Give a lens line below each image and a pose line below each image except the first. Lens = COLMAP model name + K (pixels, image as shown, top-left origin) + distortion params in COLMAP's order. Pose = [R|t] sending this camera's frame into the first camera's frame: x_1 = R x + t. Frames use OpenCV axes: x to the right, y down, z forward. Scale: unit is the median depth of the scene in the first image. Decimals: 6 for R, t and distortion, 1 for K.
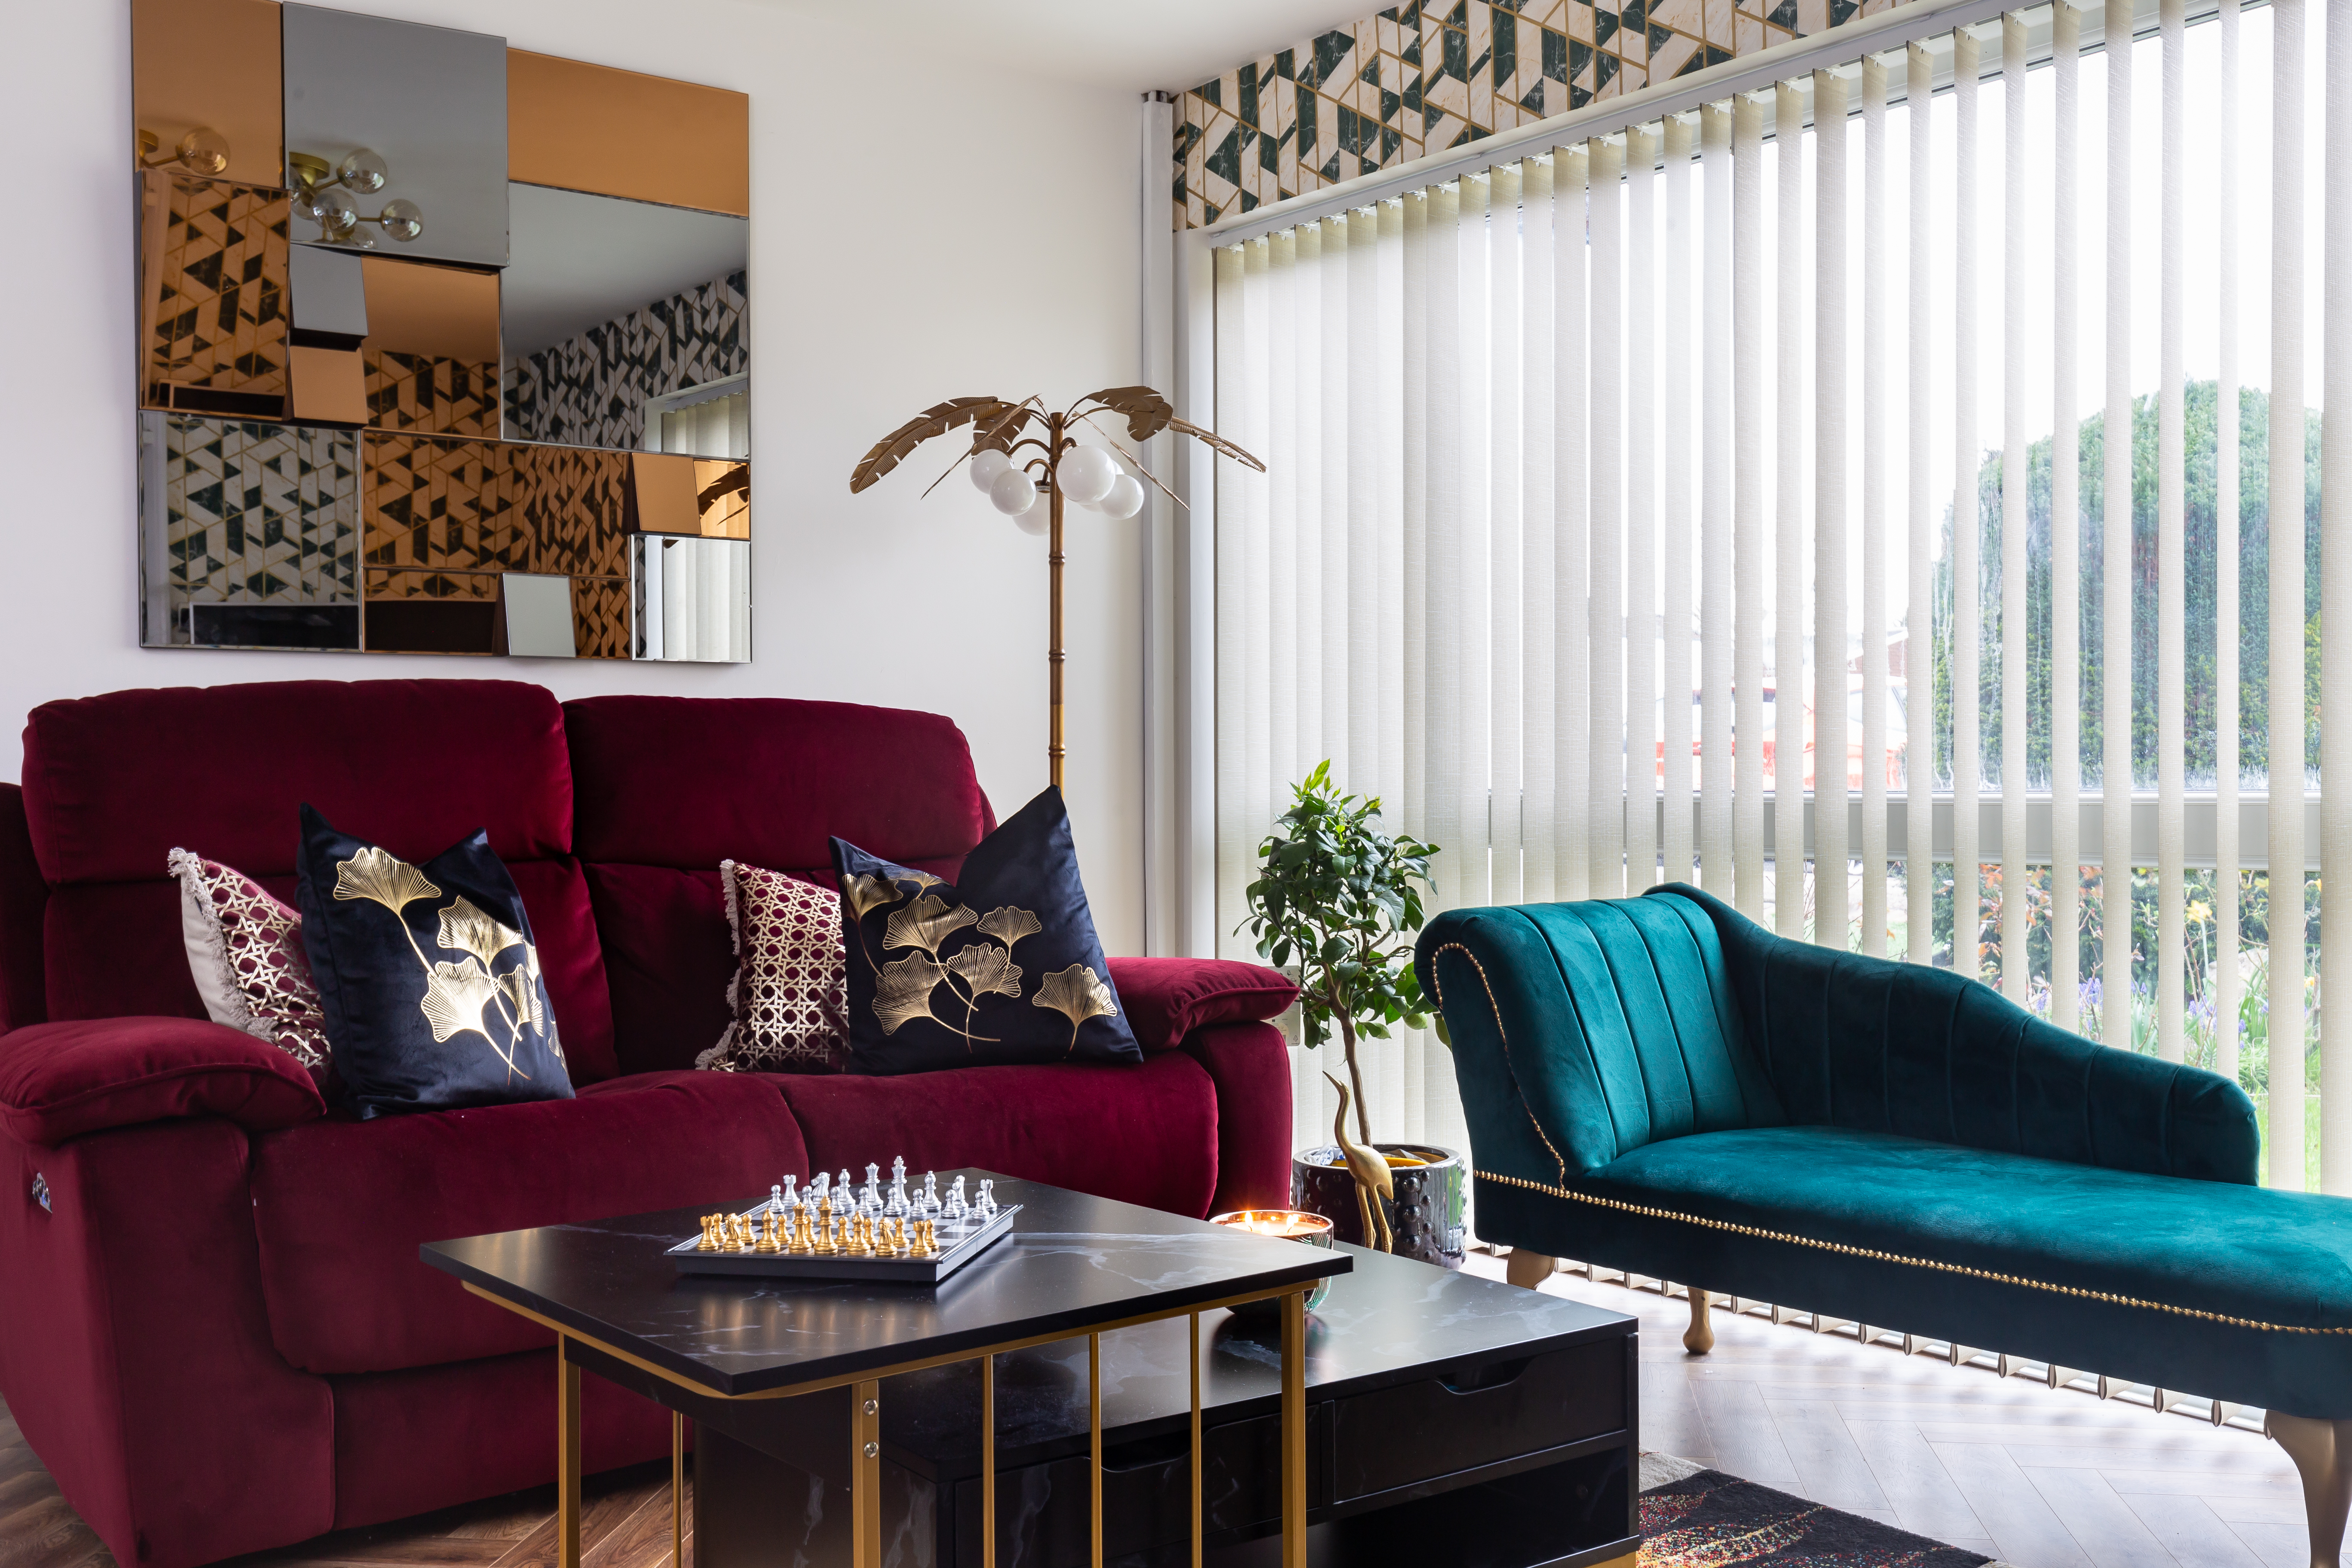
lens RADIAL K [[2330.1, 0, 1179.7], [0, 2330.1, 780.8], [0, 0, 1]] dist [0.041605, 0.000000]
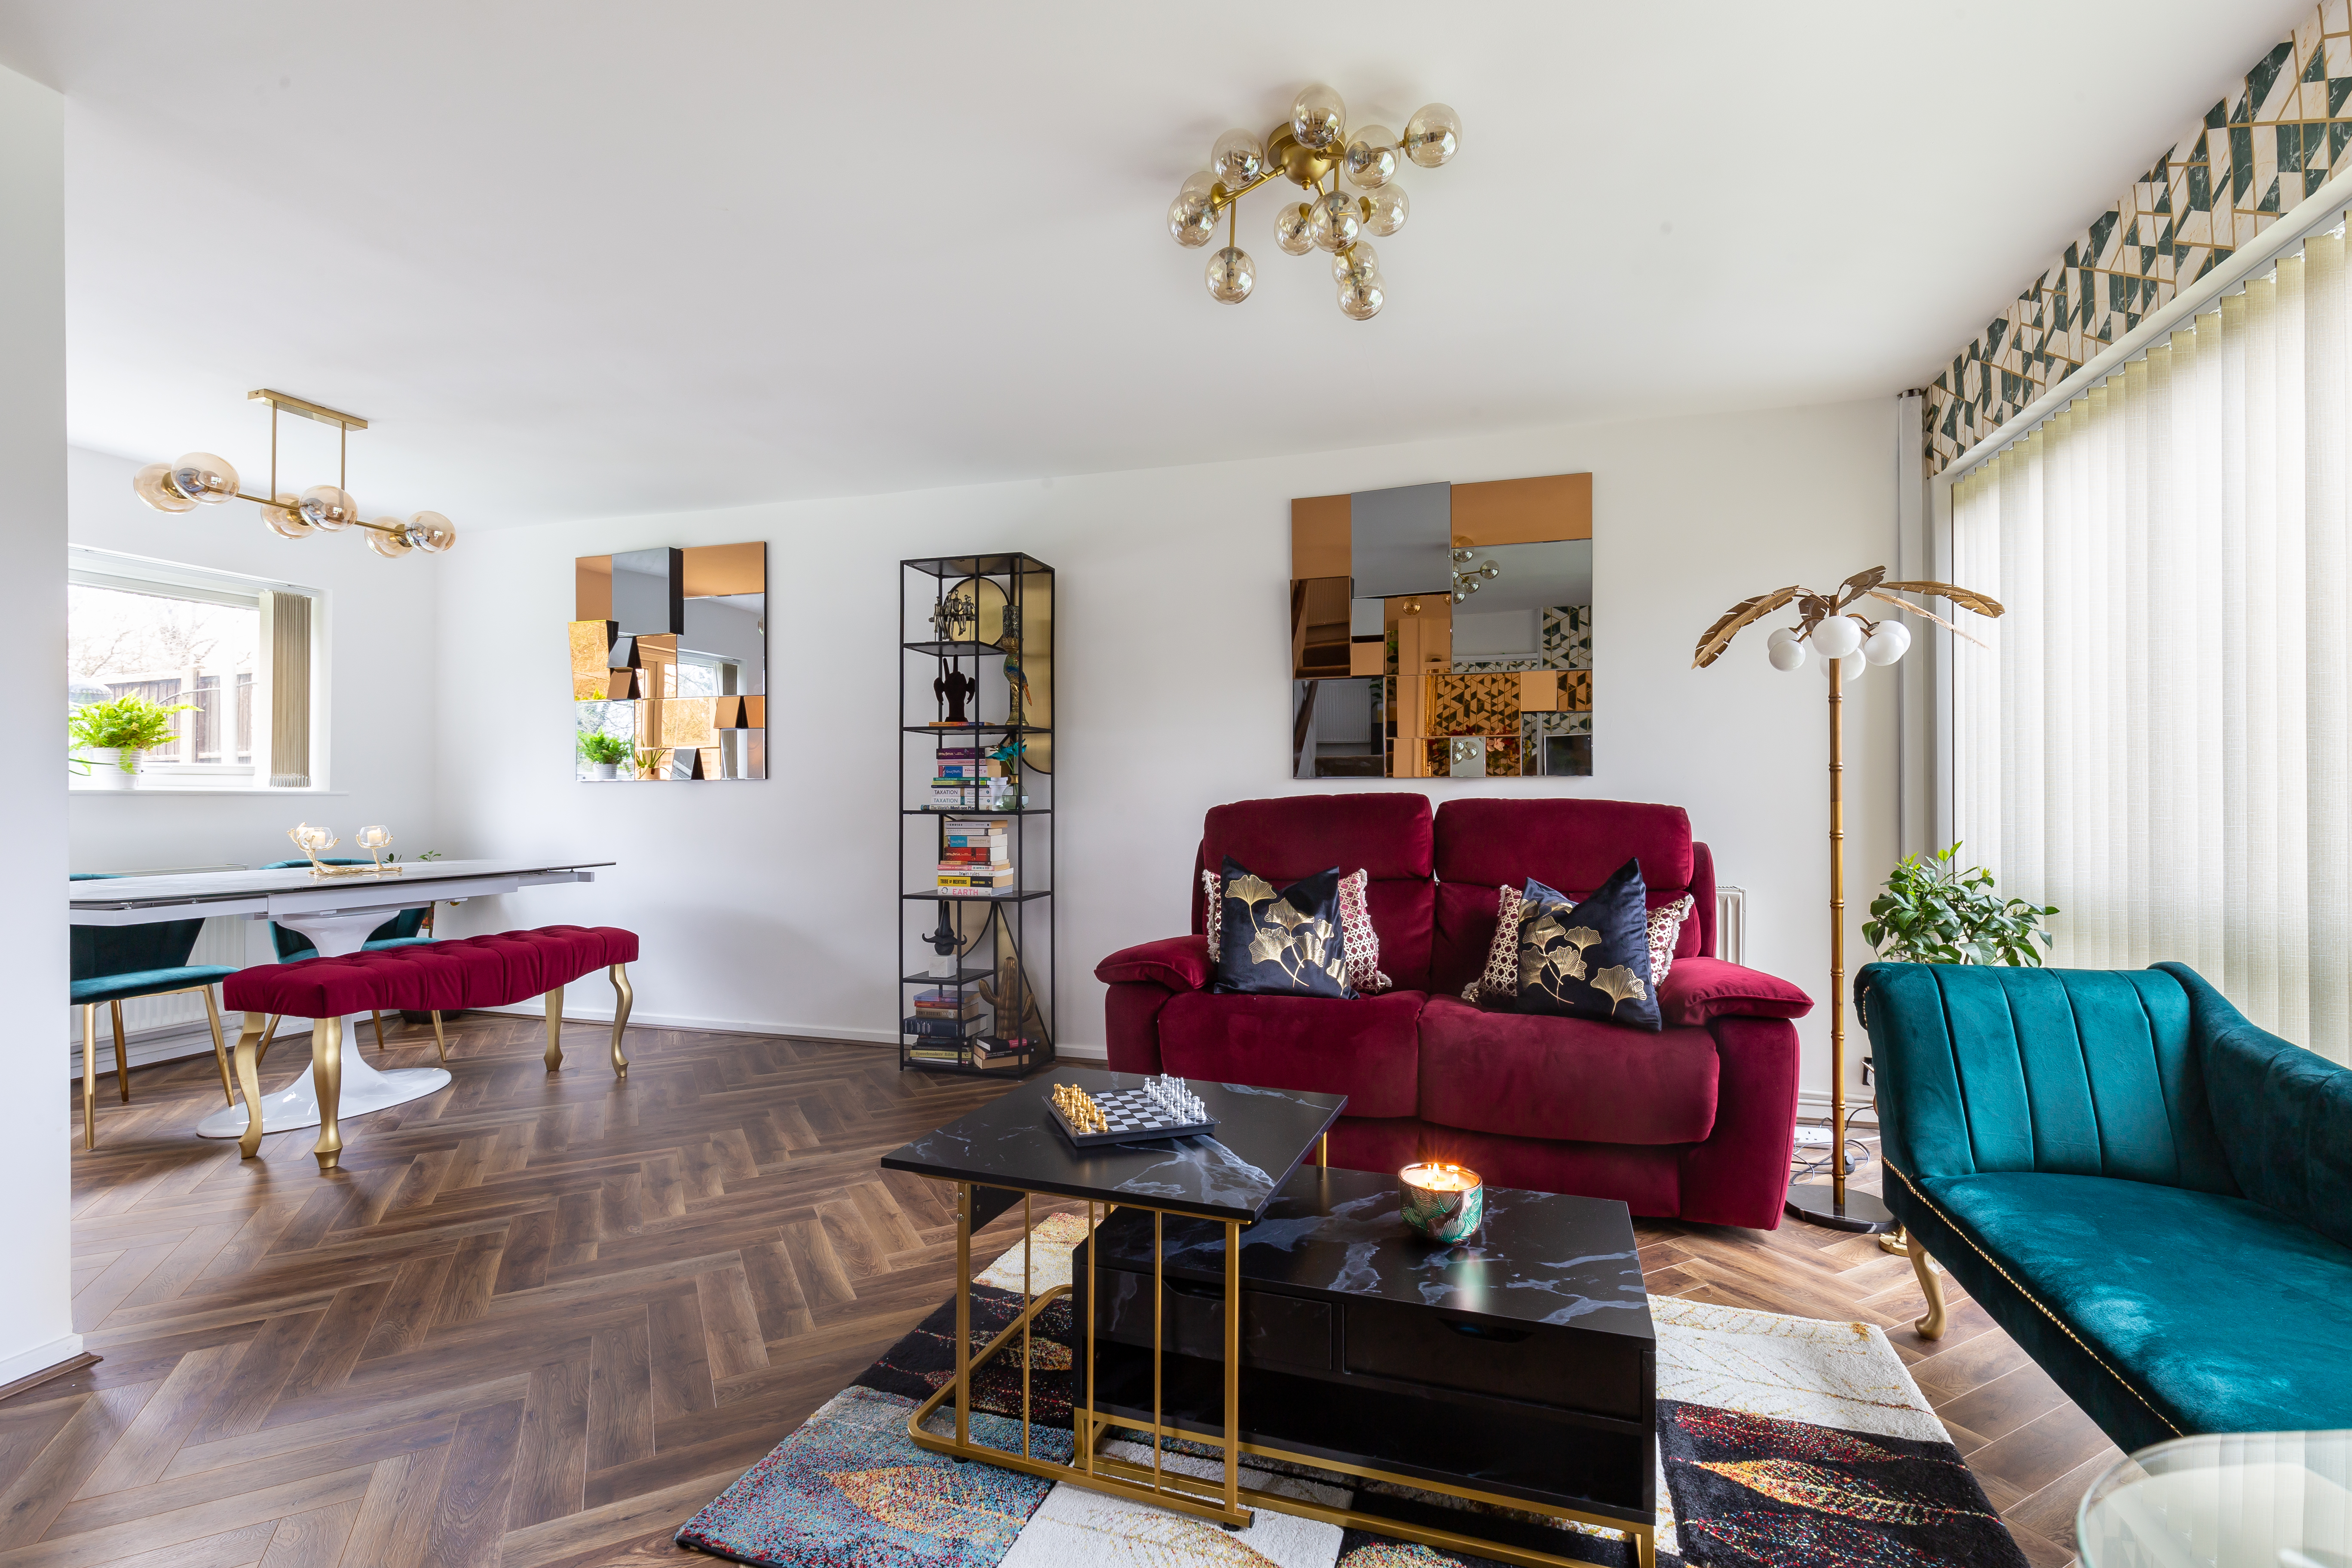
lens RADIAL K [[1071.7, 0, 1170.5], [0, 1071.7, 790.0], [0, 0, 1]] dist [0.005524, 0.001159]
pose [[0.567452, 0.000650, -0.823406, 0.383098], [-0.004540, 0.999987, -0.002340, -0.041616], [0.823394, 0.005066, 0.567447, 0.275400]]
